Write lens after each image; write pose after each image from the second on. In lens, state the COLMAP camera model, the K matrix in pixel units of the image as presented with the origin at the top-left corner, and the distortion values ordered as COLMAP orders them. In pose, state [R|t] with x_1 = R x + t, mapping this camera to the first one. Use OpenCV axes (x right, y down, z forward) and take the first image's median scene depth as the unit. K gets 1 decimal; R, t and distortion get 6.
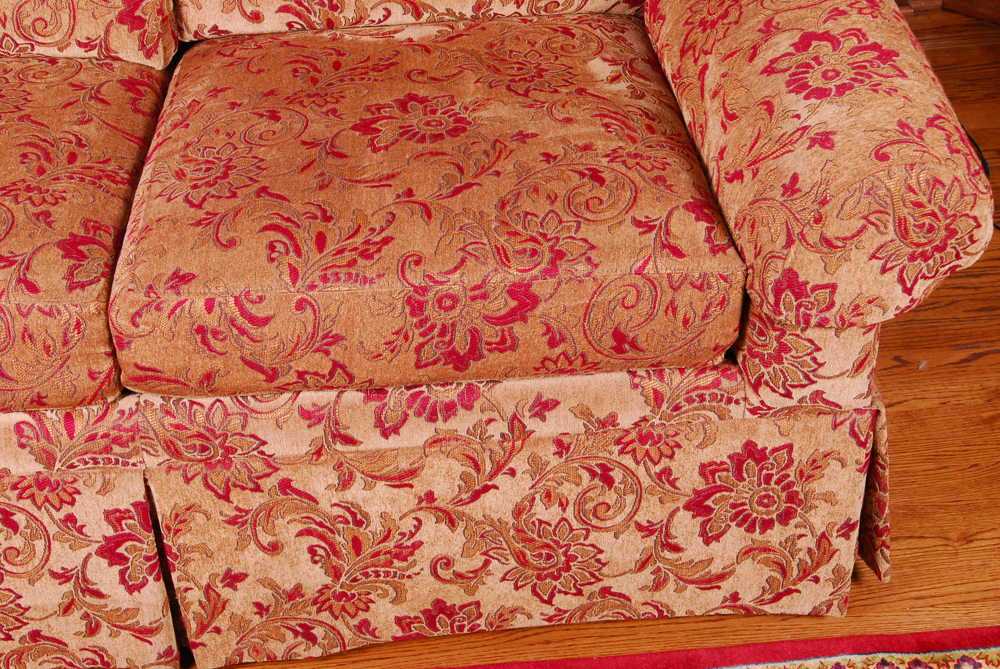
lens RADIAL K [[1632.9, 0, 503.1], [0, 1632.9, 335.5], [0, 0, 1]] dist [0.007715, 0.000000]
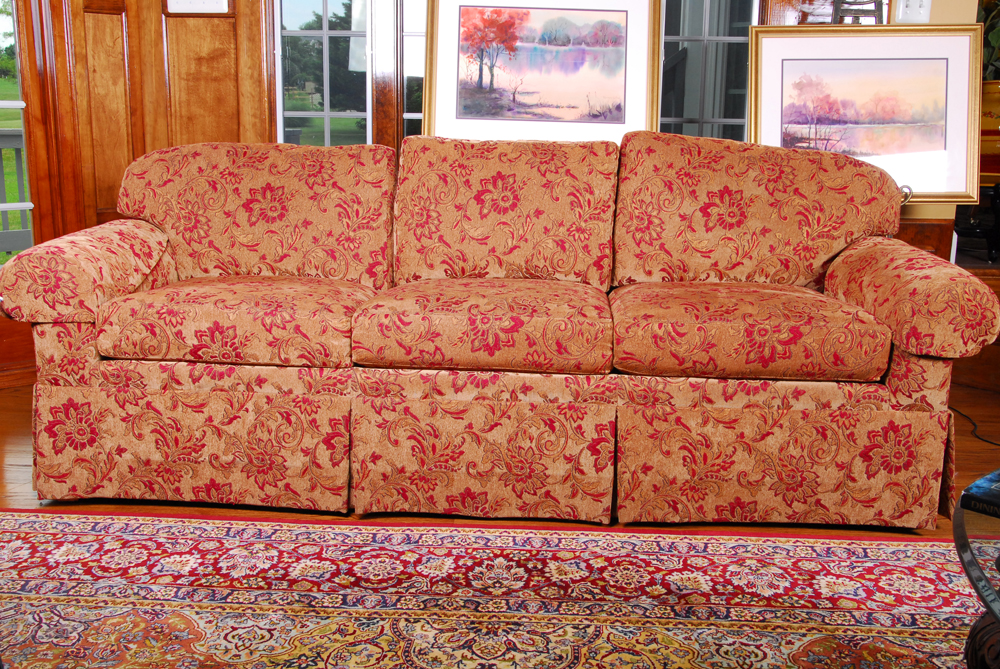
lens RADIAL K [[1052.7, 0, 496.6], [0, 1052.7, 333.2], [0, 0, 1]] dist [-0.033646, 0.000000]
pose [[0.990832, 0.079772, -0.109038, -0.231978], [-0.118215, 0.902630, -0.413866, 0.606548], [0.065406, 0.422961, 0.903784, -0.359266]]
